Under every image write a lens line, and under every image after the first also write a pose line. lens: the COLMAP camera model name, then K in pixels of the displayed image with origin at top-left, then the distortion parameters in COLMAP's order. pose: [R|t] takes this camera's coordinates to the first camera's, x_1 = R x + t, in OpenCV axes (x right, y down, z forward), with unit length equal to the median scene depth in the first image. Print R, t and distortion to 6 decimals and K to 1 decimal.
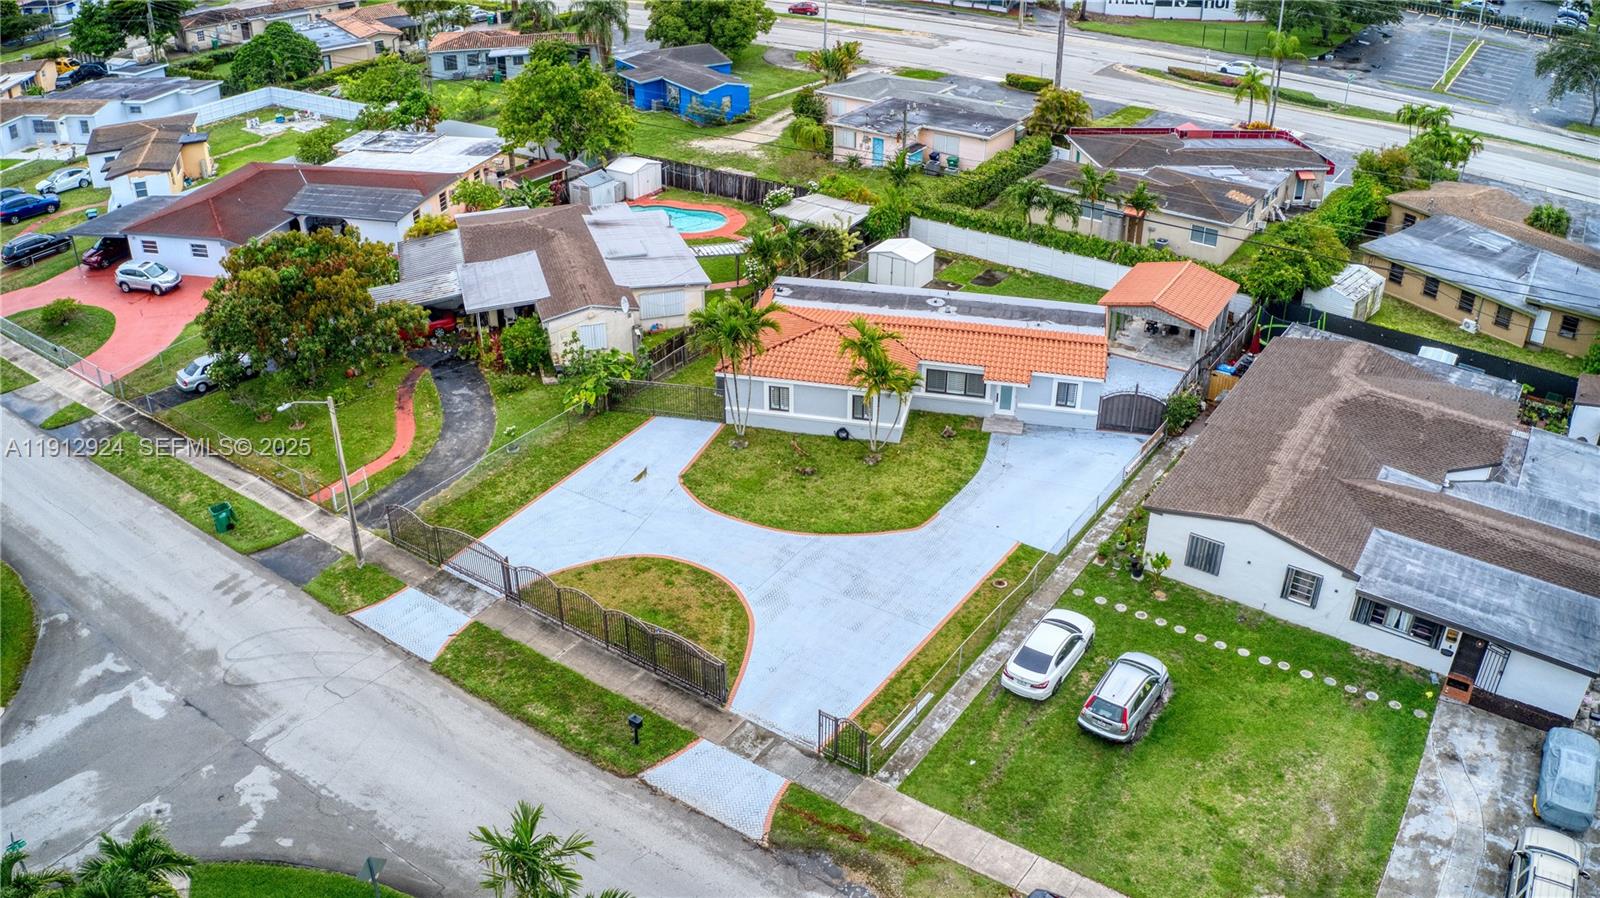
lens RADIAL K [[1270.8, 0, 800.0], [0, 1270.8, 449.0], [0, 0, 1]] dist [-0.187323, 0.009925]
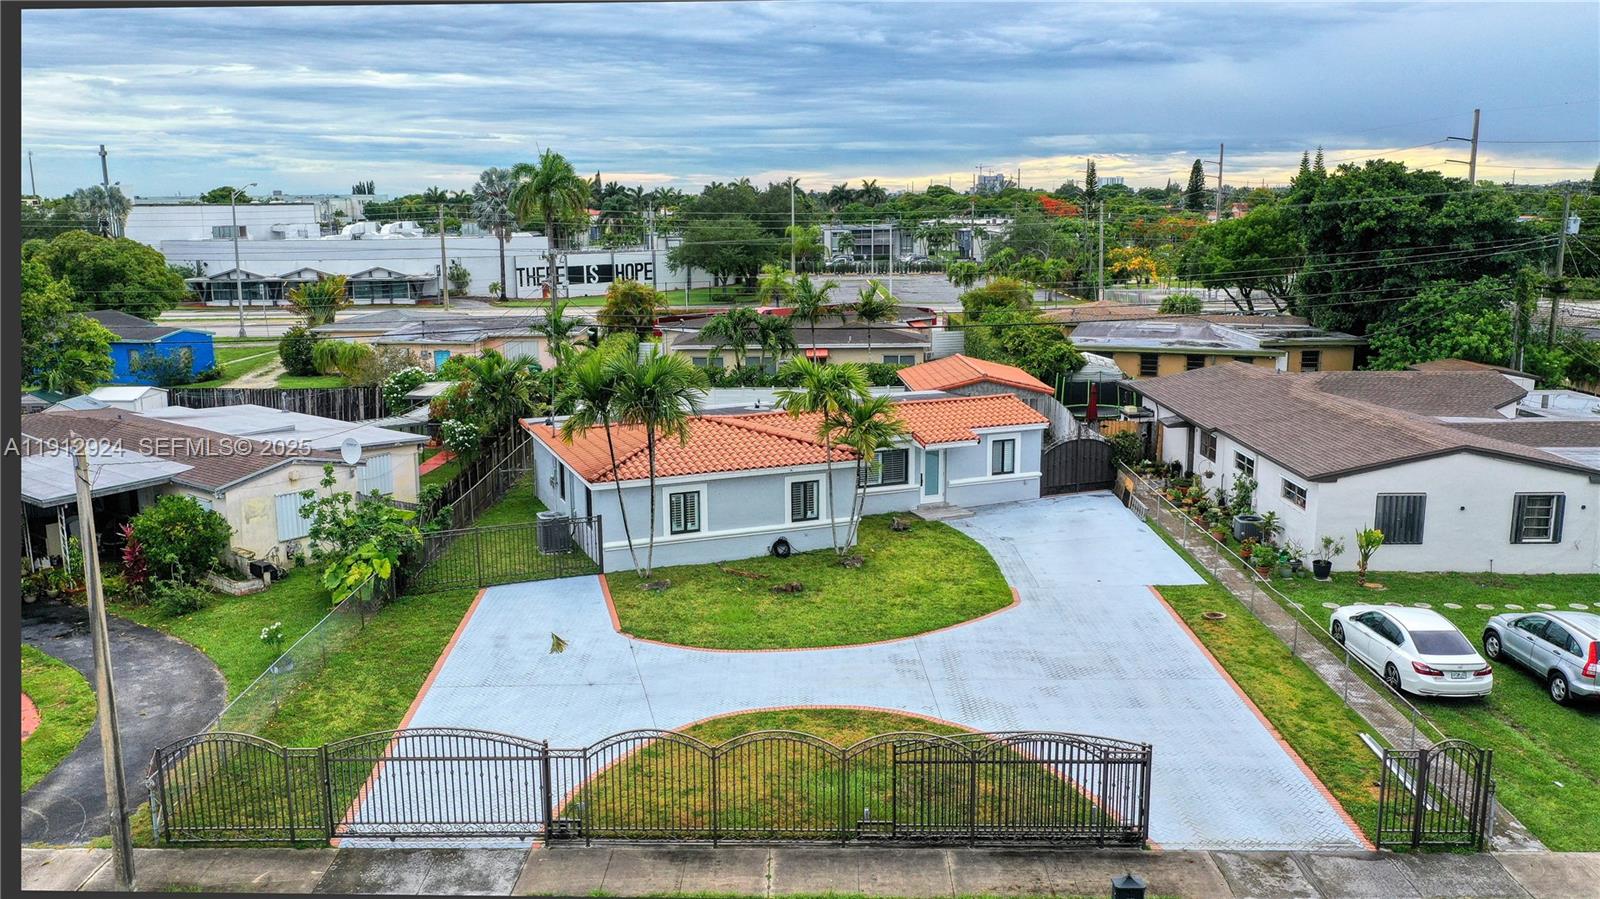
lens RADIAL K [[1267.9, 0, 765.9], [0, 1267.9, 457.8], [0, 0, 1]] dist [0.009963, -0.003306]
pose [[0.836244, -0.120588, 0.534934, -0.345003], [0.283284, 0.930266, -0.233142, 0.103423], [-0.469517, 0.346502, 0.812090, 0.463569]]
